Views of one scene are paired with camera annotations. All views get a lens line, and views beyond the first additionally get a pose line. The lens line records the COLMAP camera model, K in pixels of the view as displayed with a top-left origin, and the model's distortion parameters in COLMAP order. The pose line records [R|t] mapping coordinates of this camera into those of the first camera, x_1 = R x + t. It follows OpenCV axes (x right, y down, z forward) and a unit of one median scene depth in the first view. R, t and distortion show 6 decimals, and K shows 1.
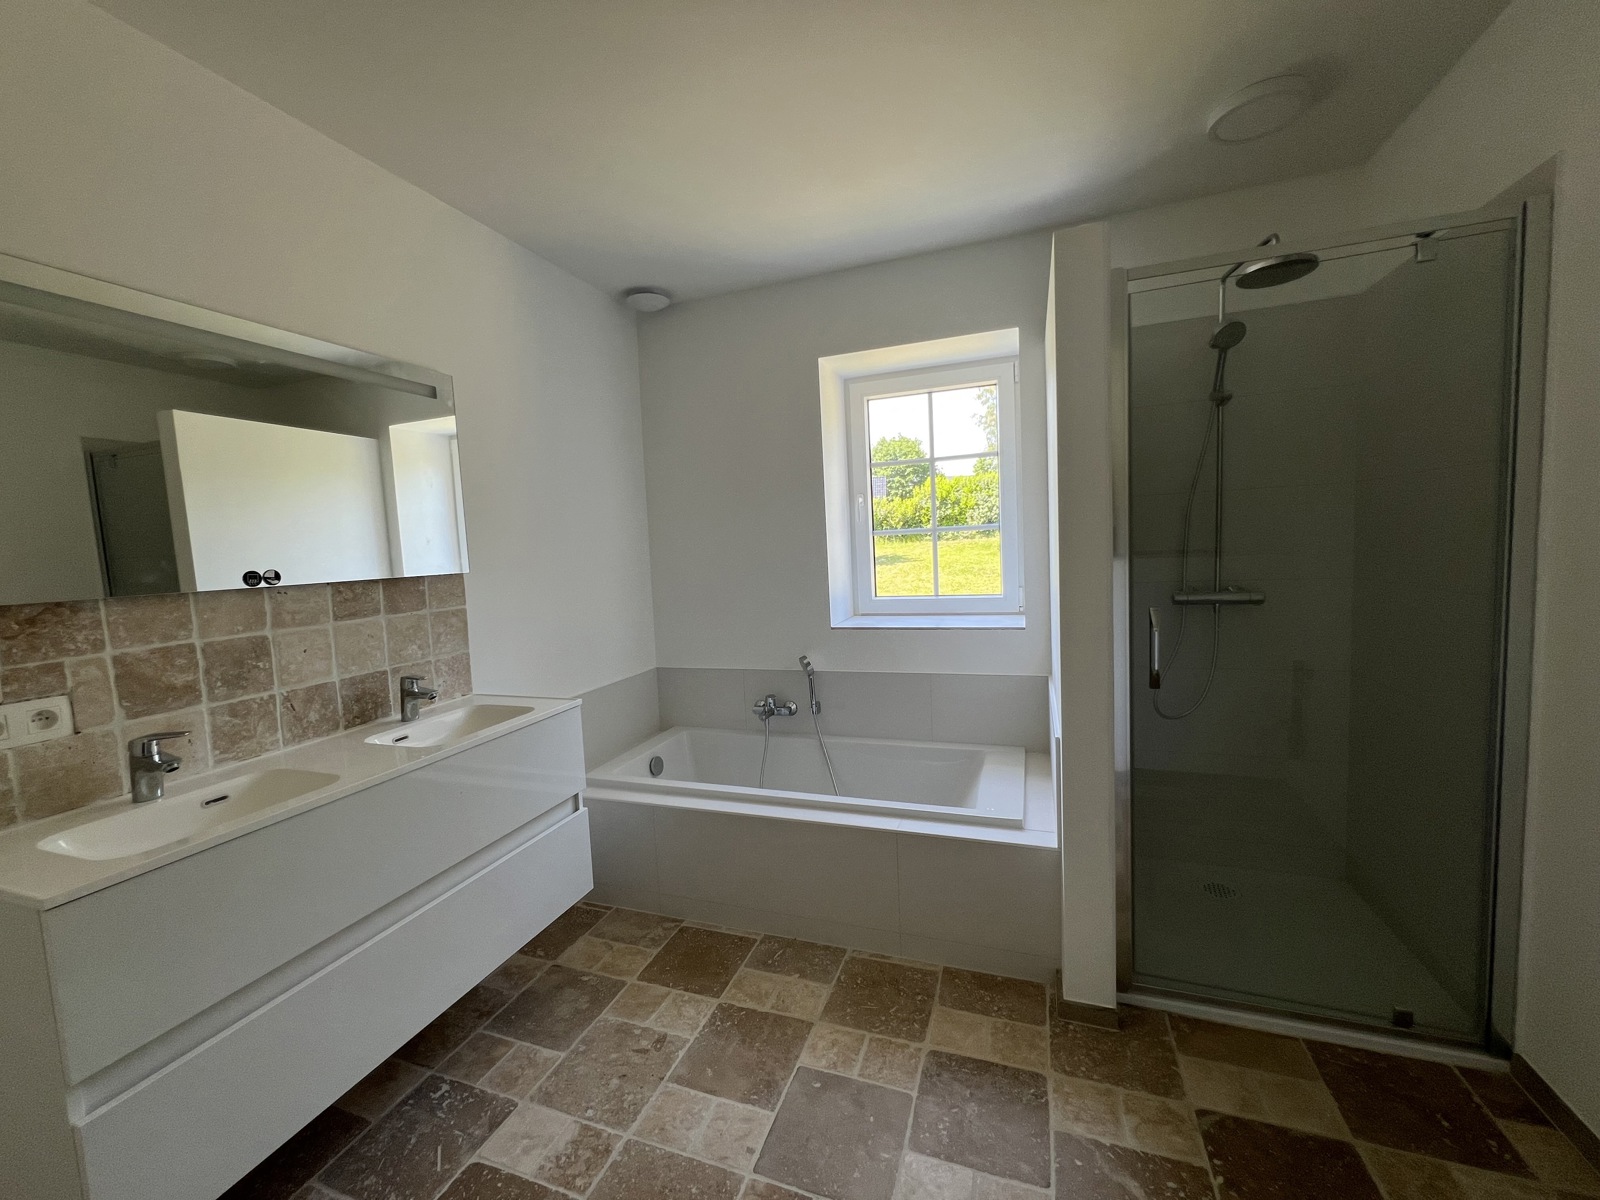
lens RADIAL K [[639.0, 0, 802.6], [0, 639.0, 598.8], [0, 0, 1]] dist [-0.001268, 0.000077]
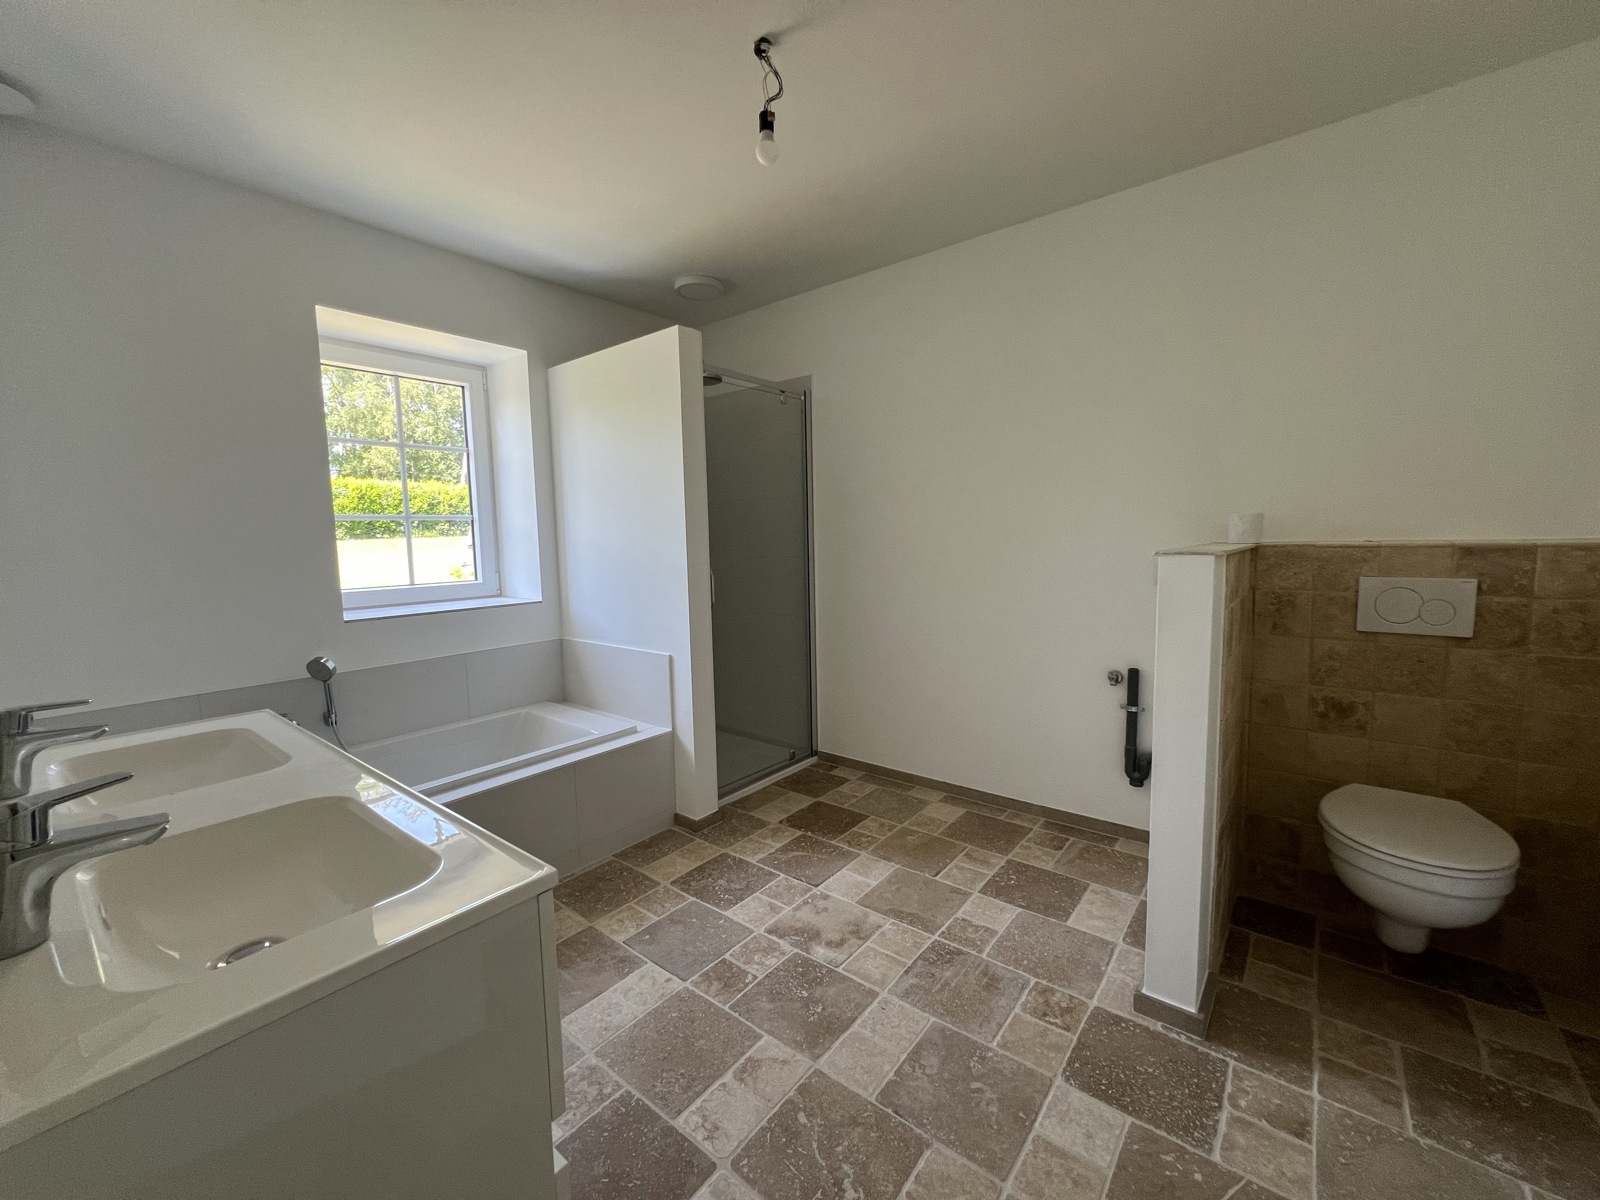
lens RADIAL K [[639.0, 0, 799.9], [0, 639.0, 599.1], [0, 0, 1]] dist [-0.001268, 0.000077]
pose [[0.325973, -0.056738, 0.943675, -1.031278], [0.089065, 0.995601, 0.029094, 0.082638], [-0.941174, 0.074564, 0.329593, 0.244600]]
